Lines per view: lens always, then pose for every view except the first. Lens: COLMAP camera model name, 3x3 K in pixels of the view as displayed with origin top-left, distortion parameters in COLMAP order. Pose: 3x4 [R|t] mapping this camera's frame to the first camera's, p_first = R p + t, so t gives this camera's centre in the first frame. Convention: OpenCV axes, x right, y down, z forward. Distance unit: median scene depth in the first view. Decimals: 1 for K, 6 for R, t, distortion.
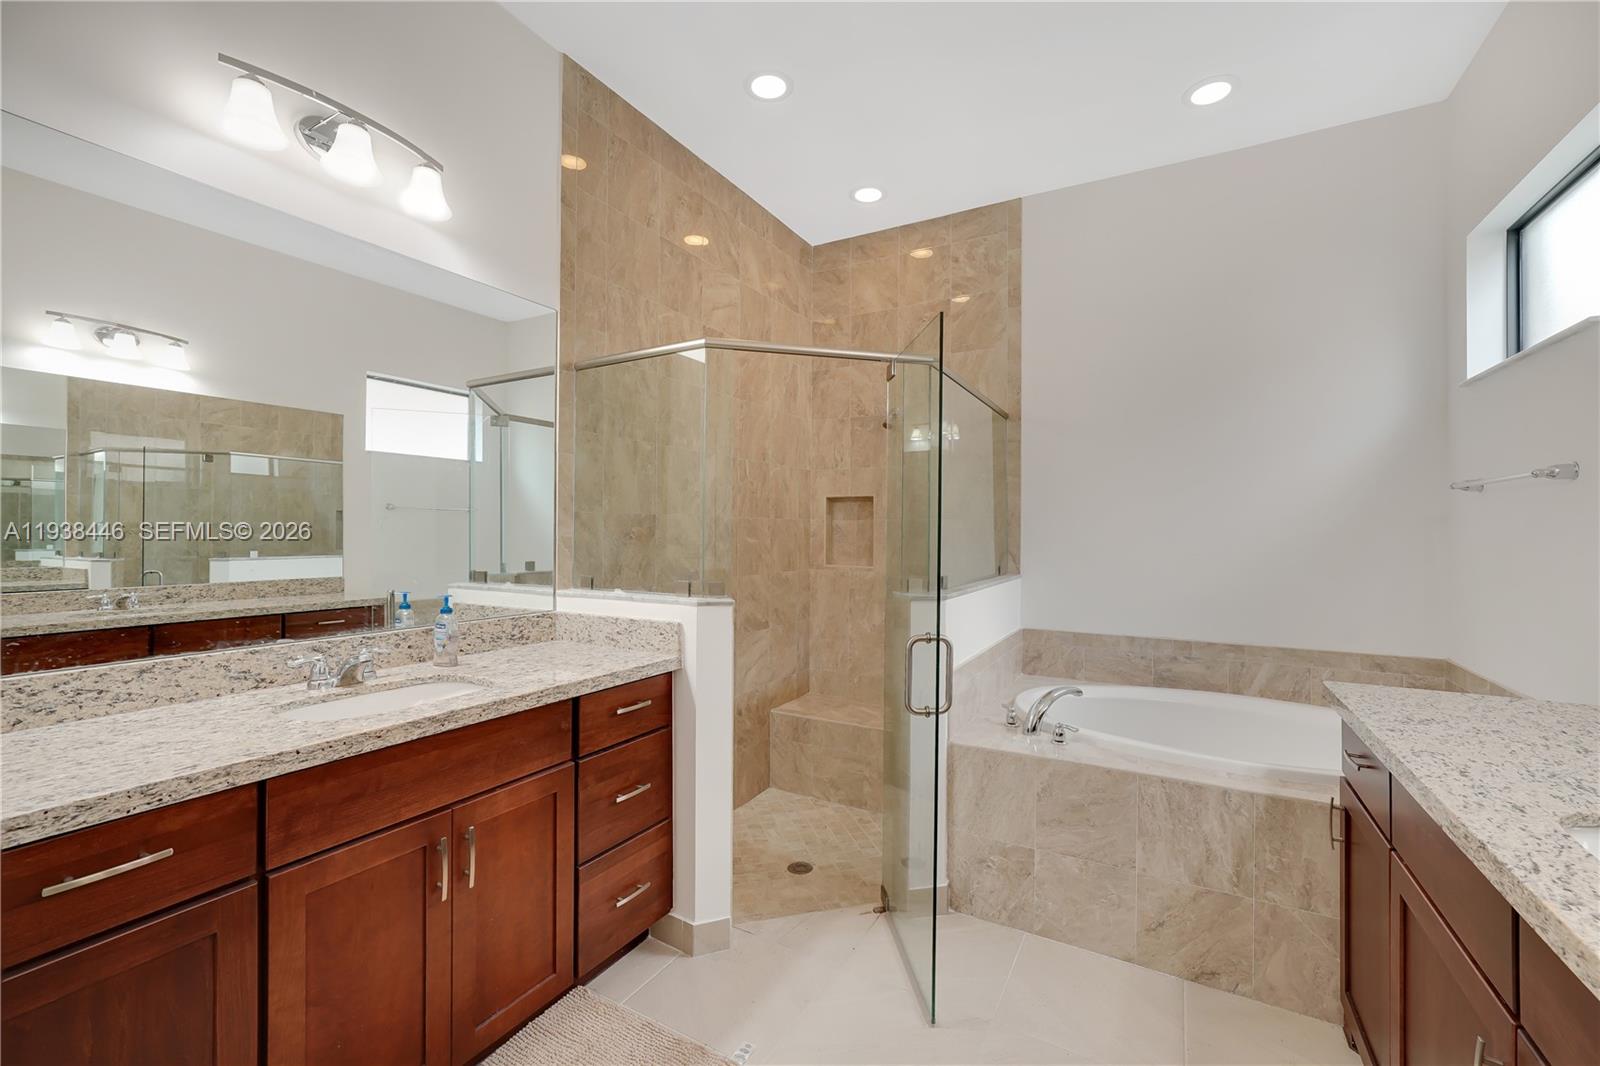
lens RADIAL K [[654.9, 0, 801.1], [0, 654.9, 519.2], [0, 0, 1]] dist [-0.017267, 0.005379]
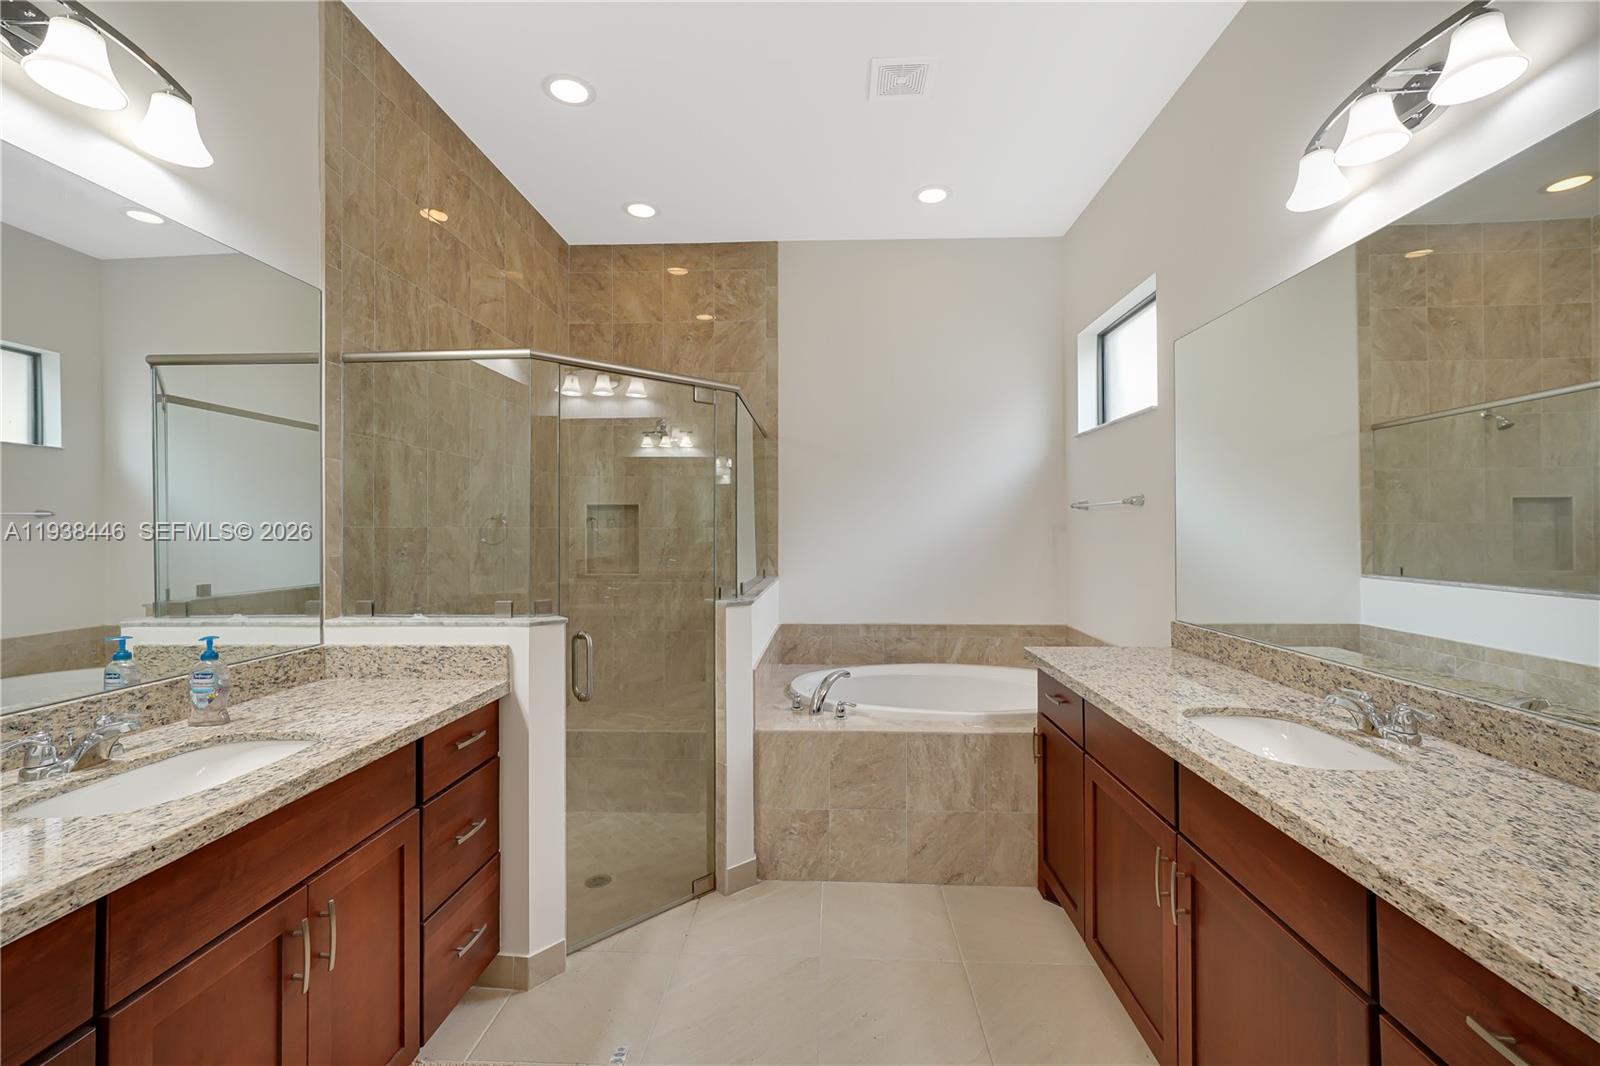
lens RADIAL K [[654.9, 0, 801.9], [0, 654.9, 517.9], [0, 0, 1]] dist [-0.017267, 0.005379]
pose [[0.891357, -0.000539, 0.453301, -0.200534], [0.000668, 1.000000, -0.000125, -0.023044], [-0.453301, 0.000414, 0.891358, -0.035202]]
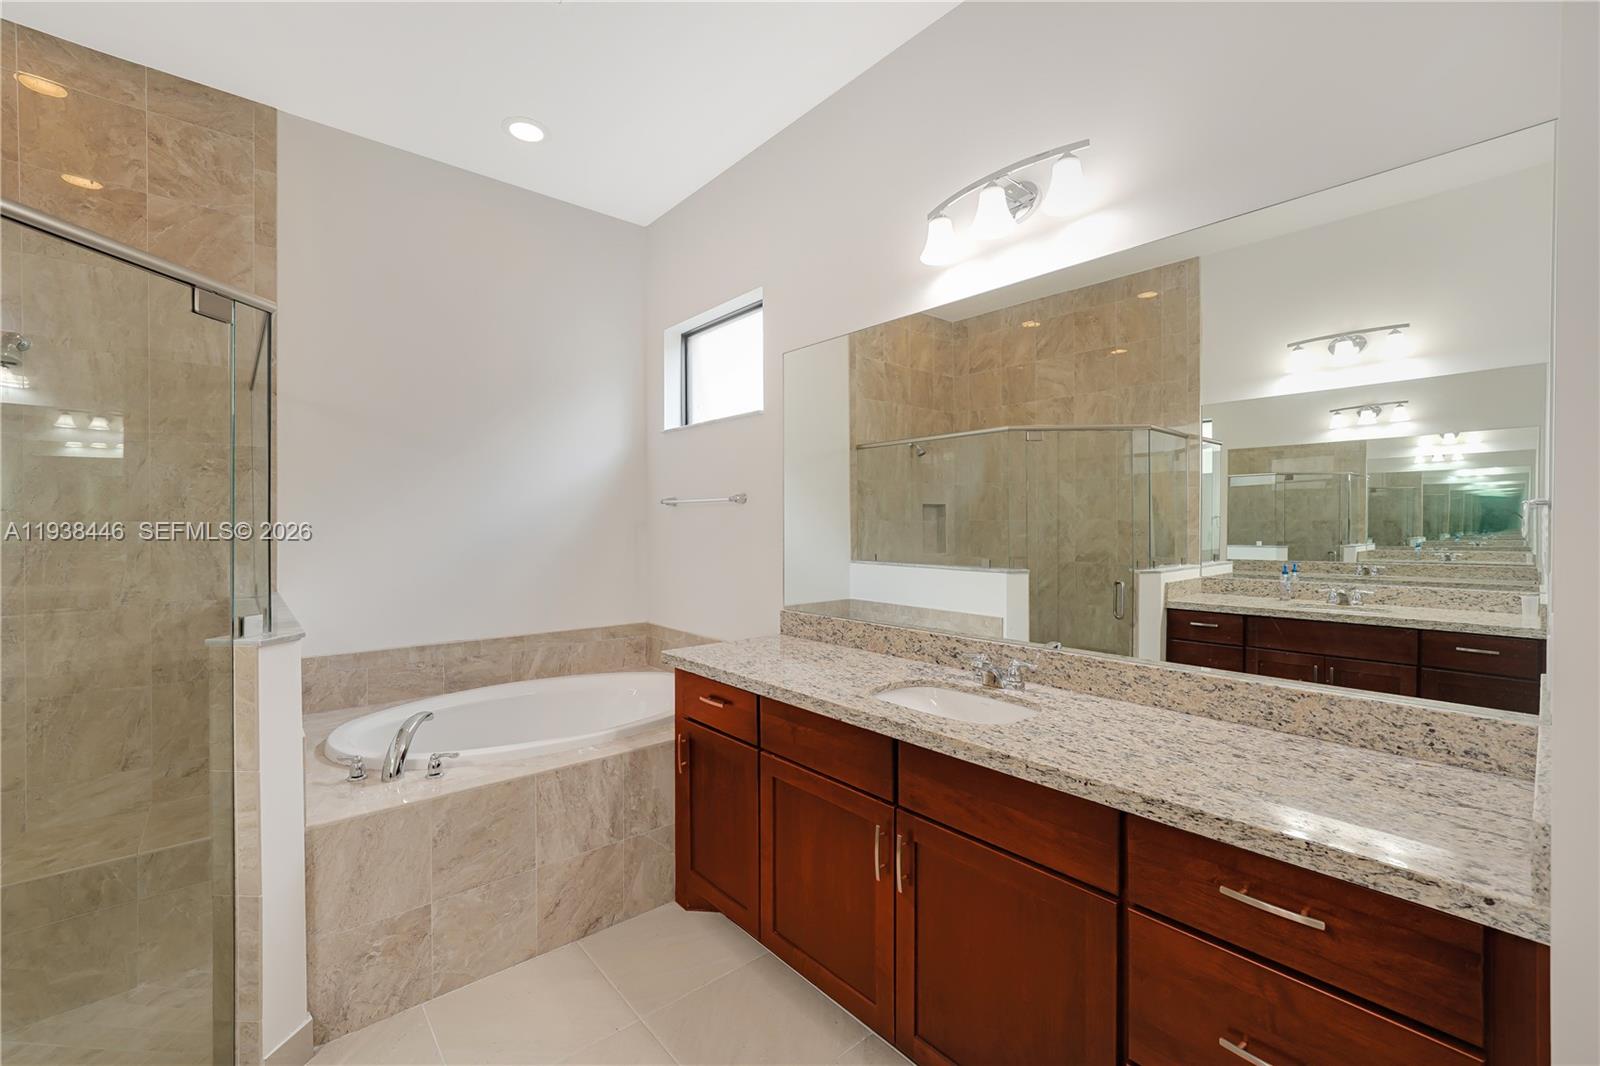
lens RADIAL K [[654.9, 0, 791.6], [0, 654.9, 522.7], [0, 0, 1]] dist [-0.017267, 0.005379]
pose [[0.339965, -0.004419, 0.940428, -0.267352], [-0.012747, 0.999875, 0.009307, -0.021087], [-0.940352, -0.015152, 0.339866, 0.223437]]
